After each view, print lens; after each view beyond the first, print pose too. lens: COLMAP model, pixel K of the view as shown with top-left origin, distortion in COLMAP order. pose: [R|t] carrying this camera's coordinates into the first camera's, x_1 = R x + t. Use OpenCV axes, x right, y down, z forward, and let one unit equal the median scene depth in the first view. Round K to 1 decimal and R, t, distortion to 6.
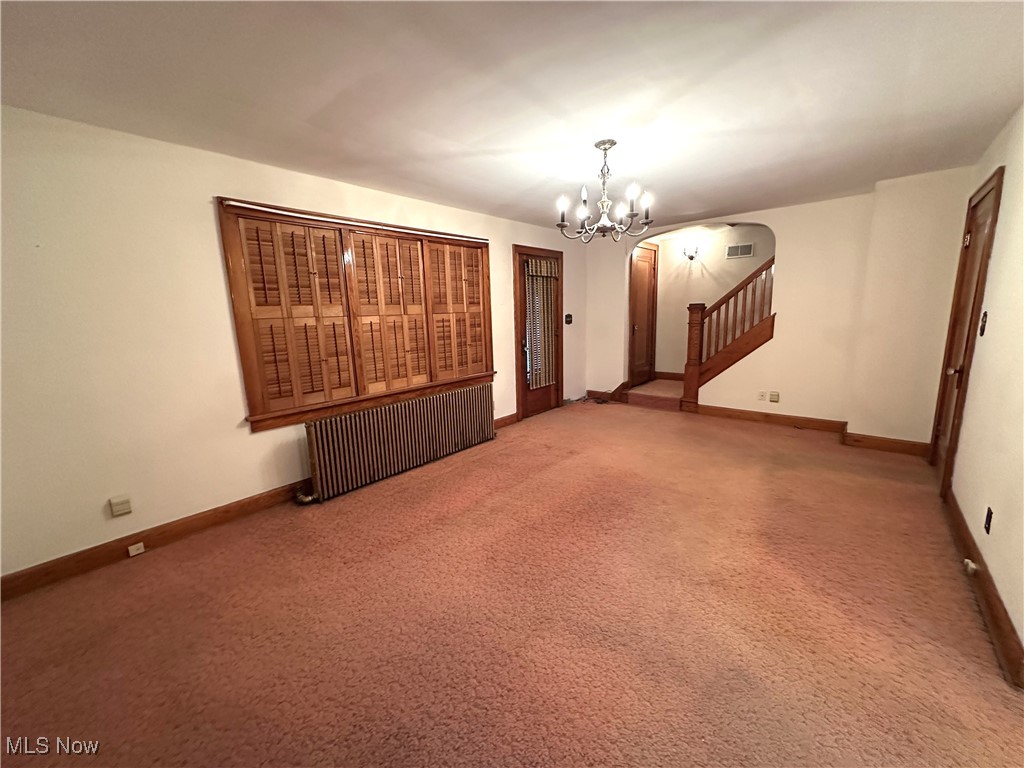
lens RADIAL K [[406.5, 0, 512.0], [0, 406.5, 384.0], [0, 0, 1]] dist [-0.000473, -0.000506]
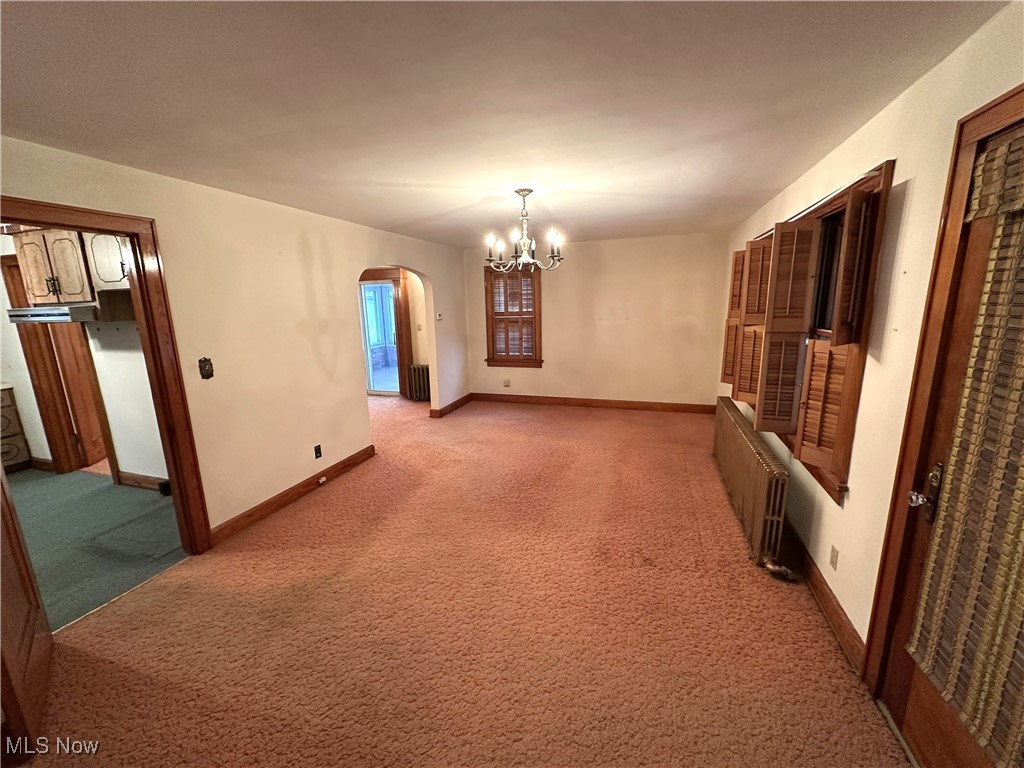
lens RADIAL K [[406.5, 0, 512.0], [0, 406.5, 384.0], [0, 0, 1]] dist [-0.000473, -0.000506]
pose [[-0.927708, 0.123492, -0.352290, 0.458222], [-0.015799, 0.929865, 0.367561, -0.312047], [0.372973, 0.346555, -0.860692, 1.349774]]
